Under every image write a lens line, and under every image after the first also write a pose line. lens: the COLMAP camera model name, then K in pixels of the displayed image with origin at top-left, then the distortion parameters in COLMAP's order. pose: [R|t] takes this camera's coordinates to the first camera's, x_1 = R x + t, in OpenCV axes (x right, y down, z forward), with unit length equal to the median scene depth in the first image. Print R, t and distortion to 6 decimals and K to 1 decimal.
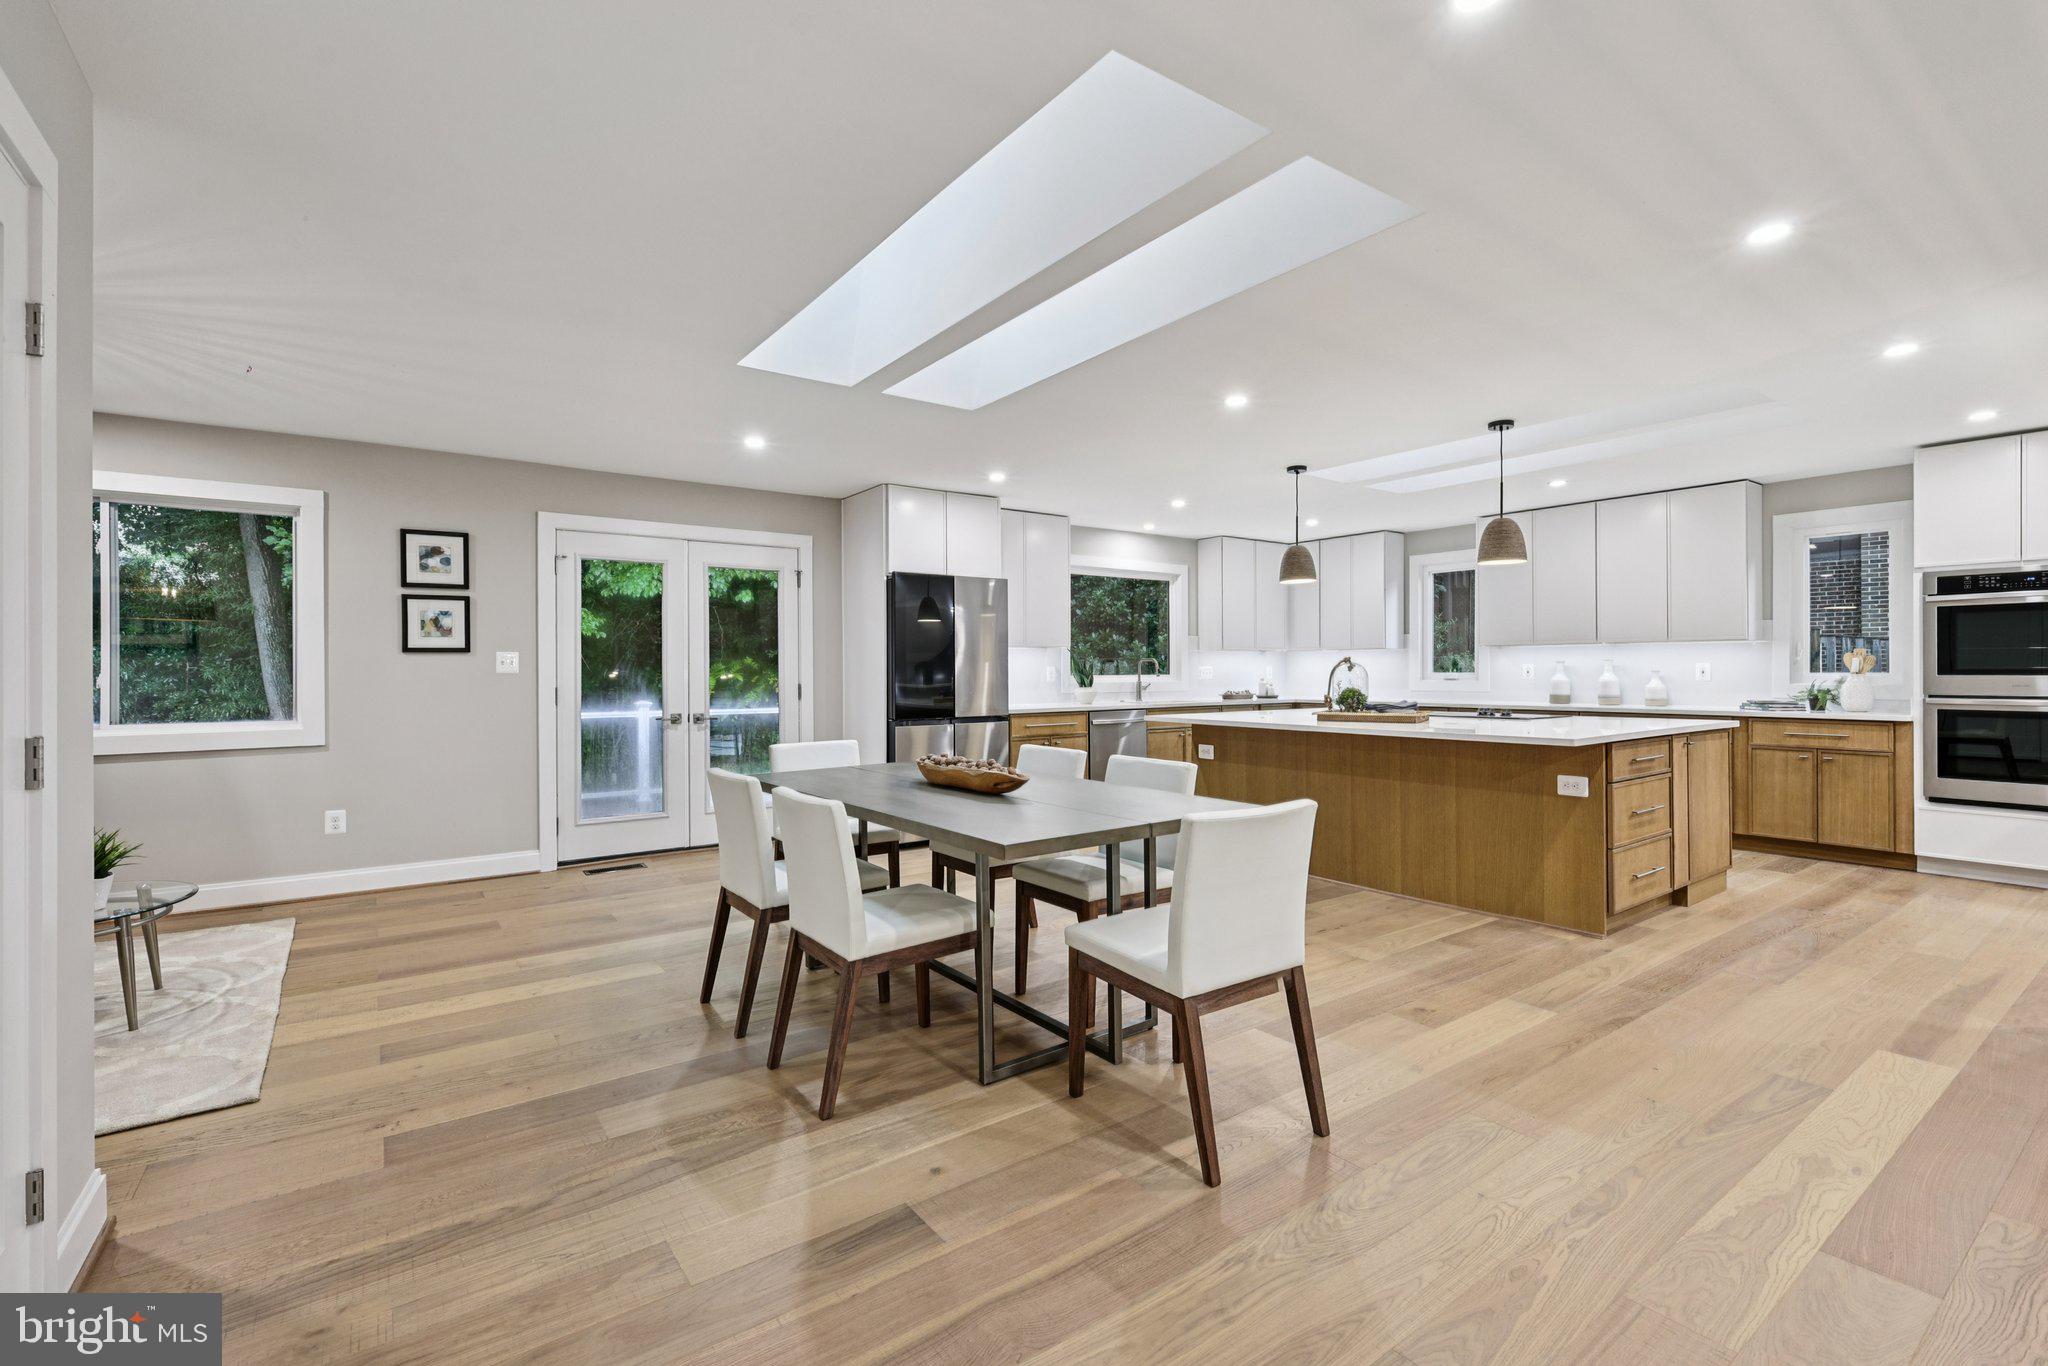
lens RADIAL K [[900.8, 0, 1020.5], [0, 900.8, 671.2], [0, 0, 1]] dist [0.002213, -0.000353]
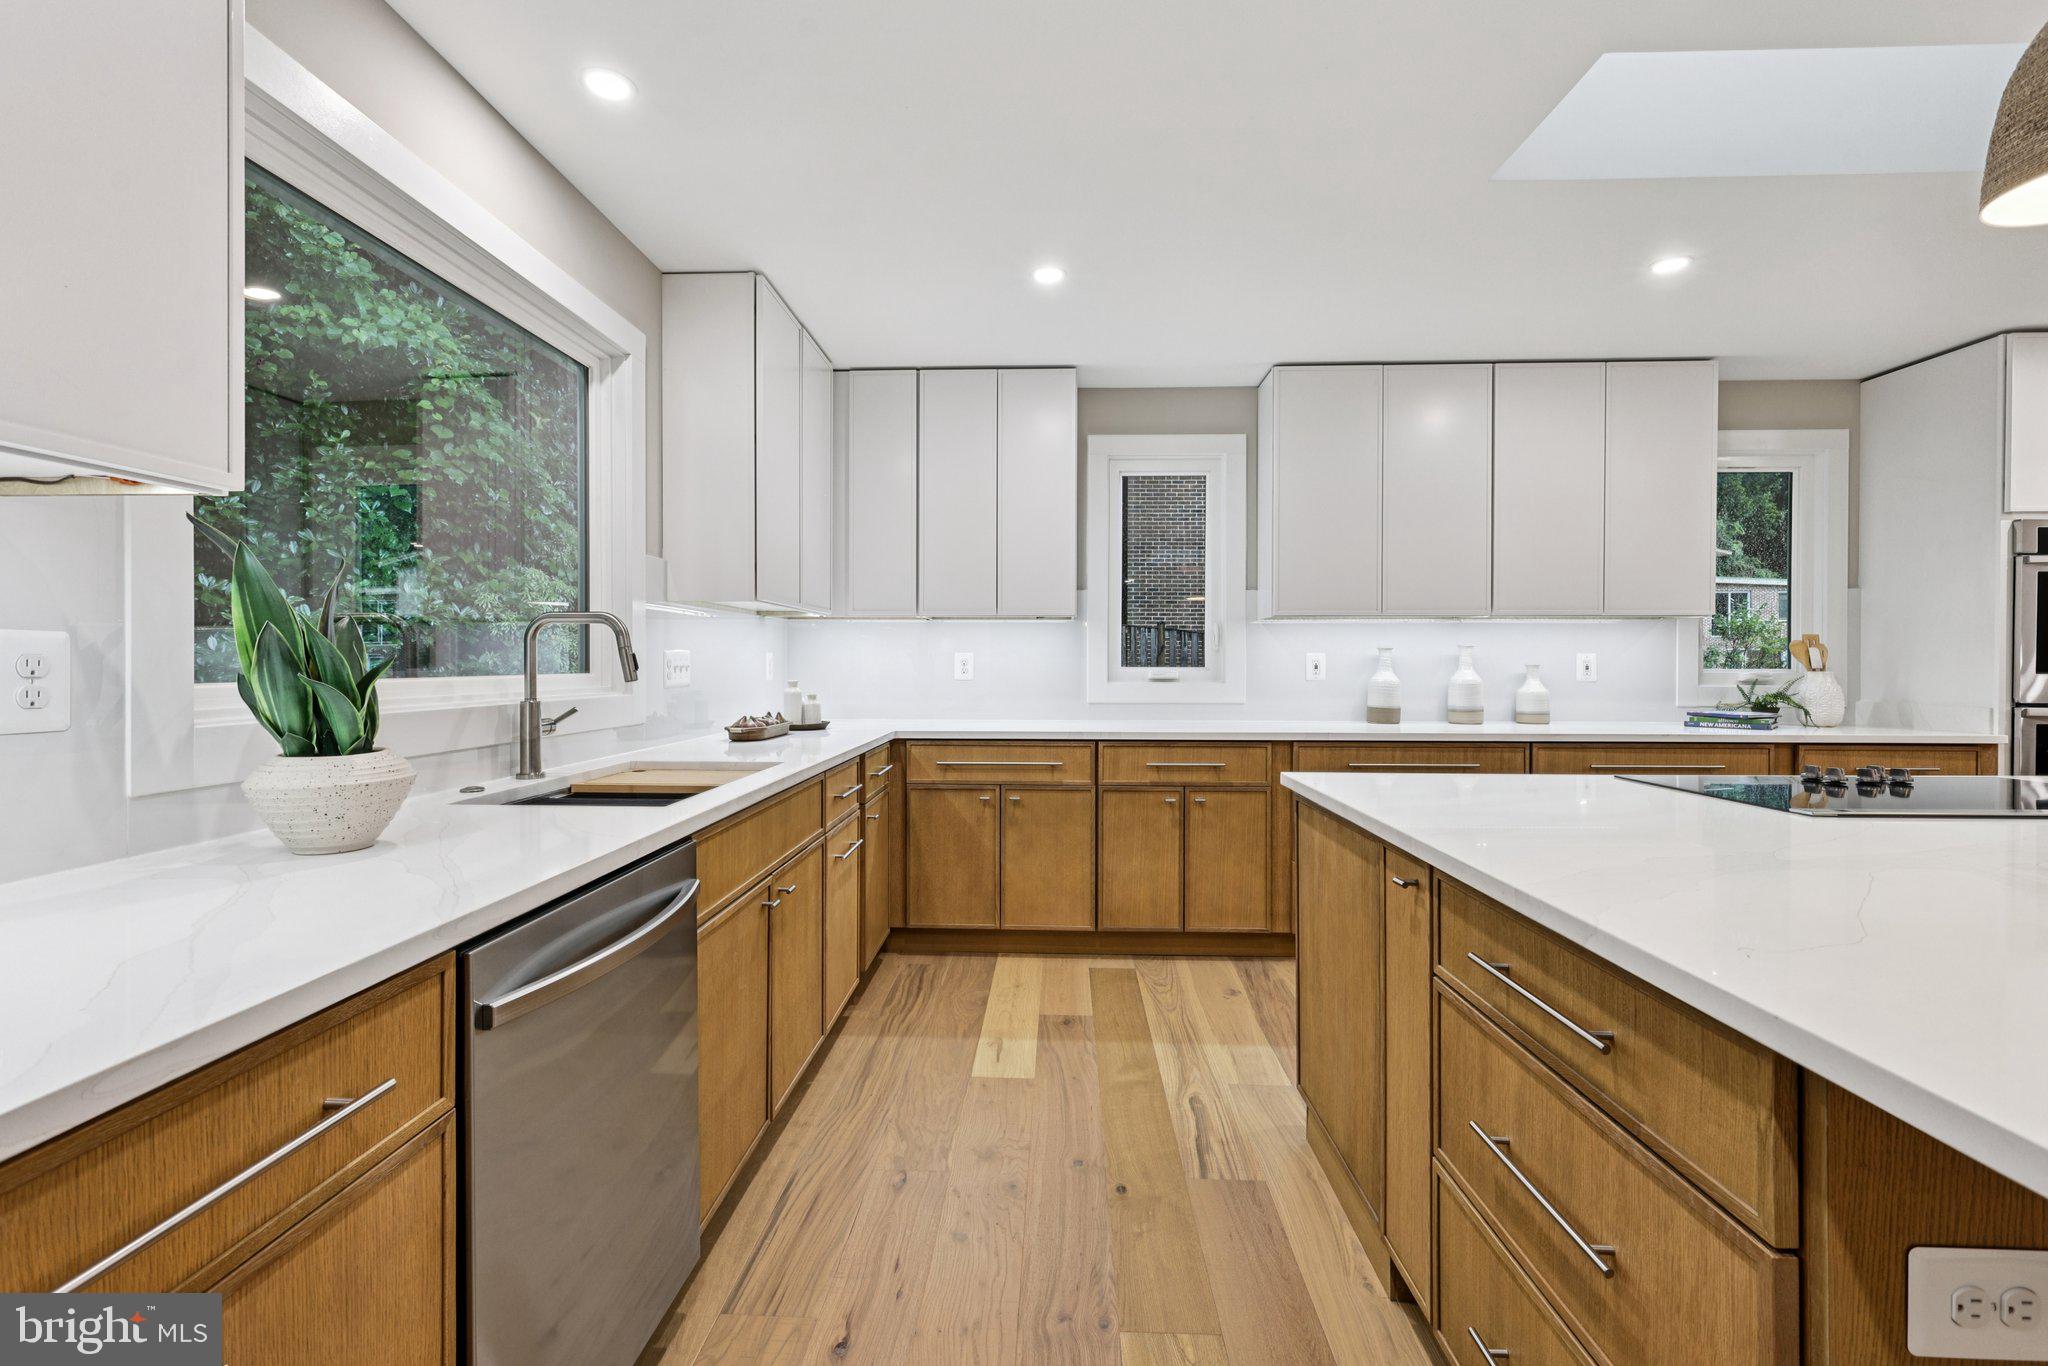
lens RADIAL K [[900.8, 0, 1036.6], [0, 900.8, 666.7], [0, 0, 1]] dist [0.002213, -0.000353]
pose [[0.613426, 0.000602, 0.789752, 0.025048], [-0.003430, 0.999992, 0.001902, 0.000404], [-0.789745, -0.003876, 0.613423, 1.034531]]
